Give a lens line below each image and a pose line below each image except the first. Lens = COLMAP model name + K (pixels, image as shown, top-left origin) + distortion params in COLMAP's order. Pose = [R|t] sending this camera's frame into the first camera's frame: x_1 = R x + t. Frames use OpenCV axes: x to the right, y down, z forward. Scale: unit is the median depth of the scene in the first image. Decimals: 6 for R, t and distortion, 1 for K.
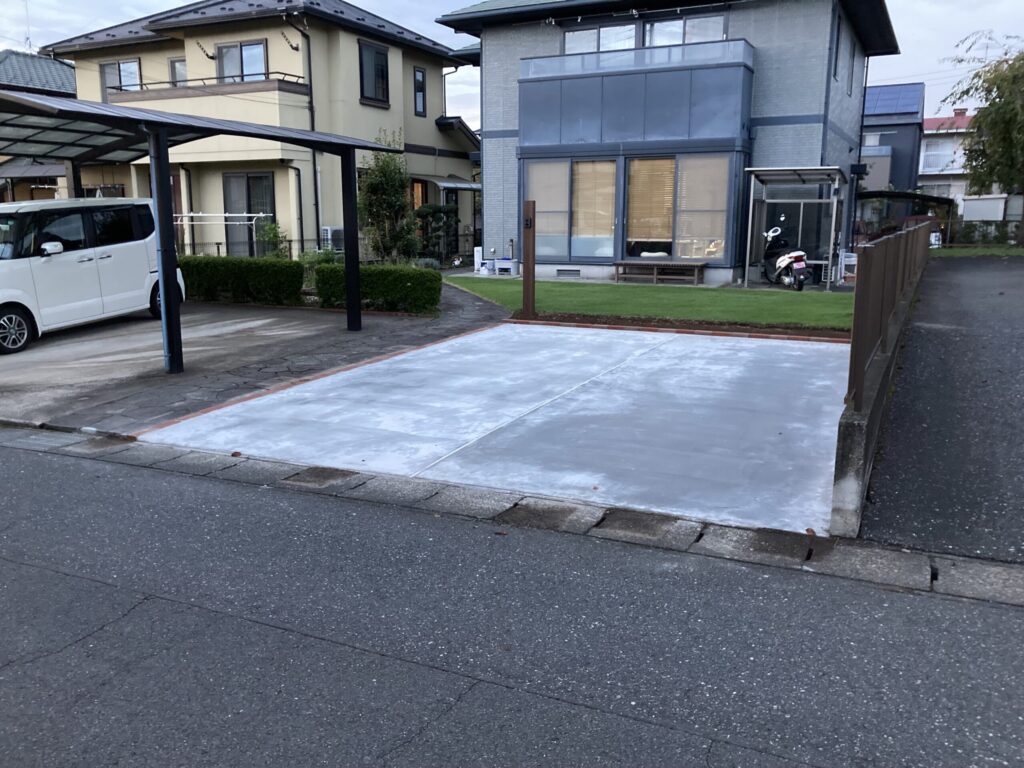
lens RADIAL K [[841.3, 0, 506.0], [0, 841.3, 384.6], [0, 0, 1]] dist [-0.005734, -0.001479]
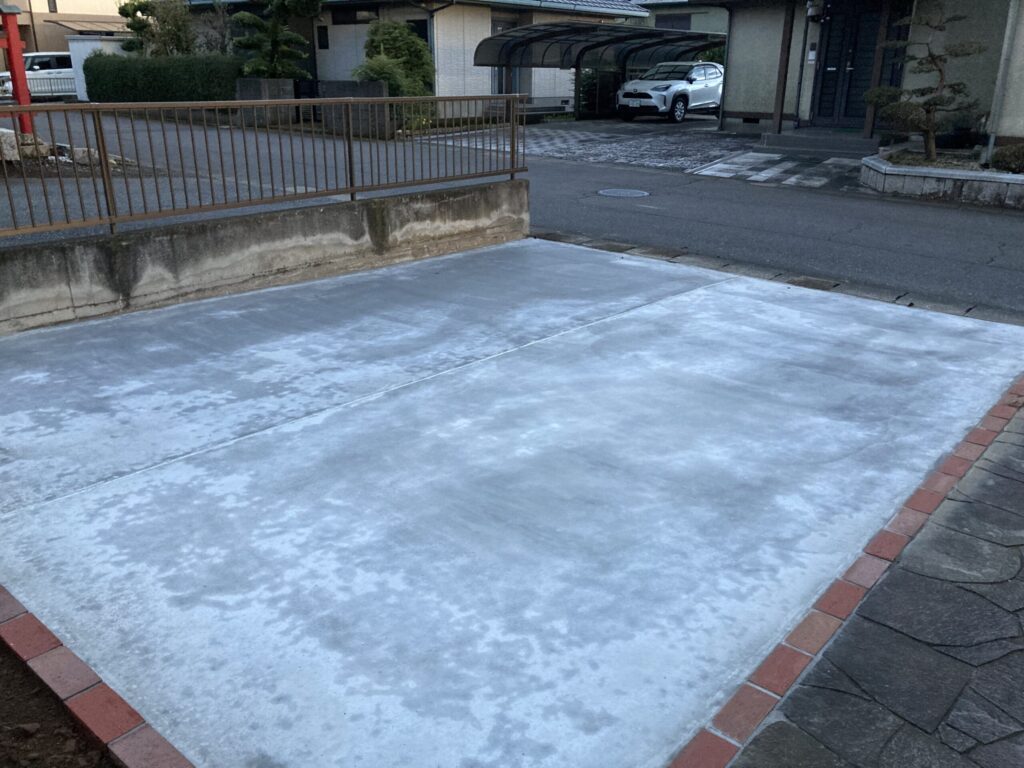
lens RADIAL K [[841.3, 0, 506.0], [0, 841.3, 384.6], [0, 0, 1]] dist [-0.005734, -0.001479]
pose [[-0.970064, -0.099134, 0.221695, -0.018173], [0.032484, 0.851717, 0.522994, -0.157228], [-0.240668, 0.514539, -0.822999, 0.760347]]
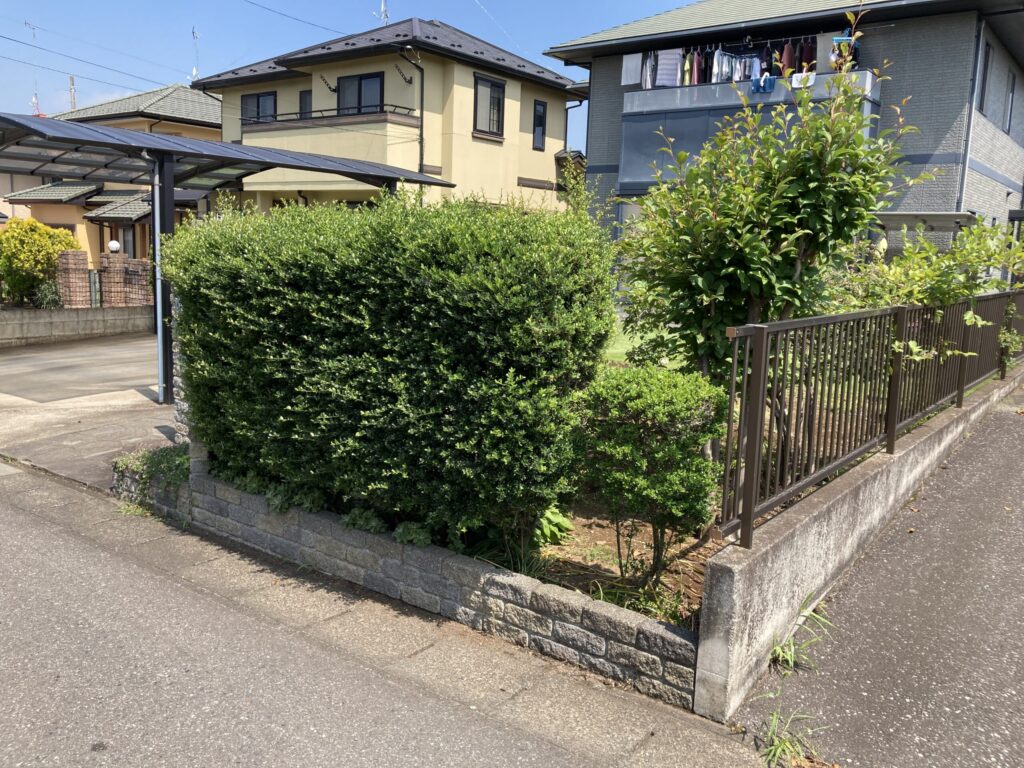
lens RADIAL K [[841.3, 0, 506.0], [0, 841.3, 384.6], [0, 0, 1]] dist [-0.005734, -0.001479]
pose [[0.981129, 0.063868, -0.182502, 0.088409], [-0.071076, 0.996917, -0.033226, -0.017688], [0.179817, 0.045570, 0.982644, 0.063499]]
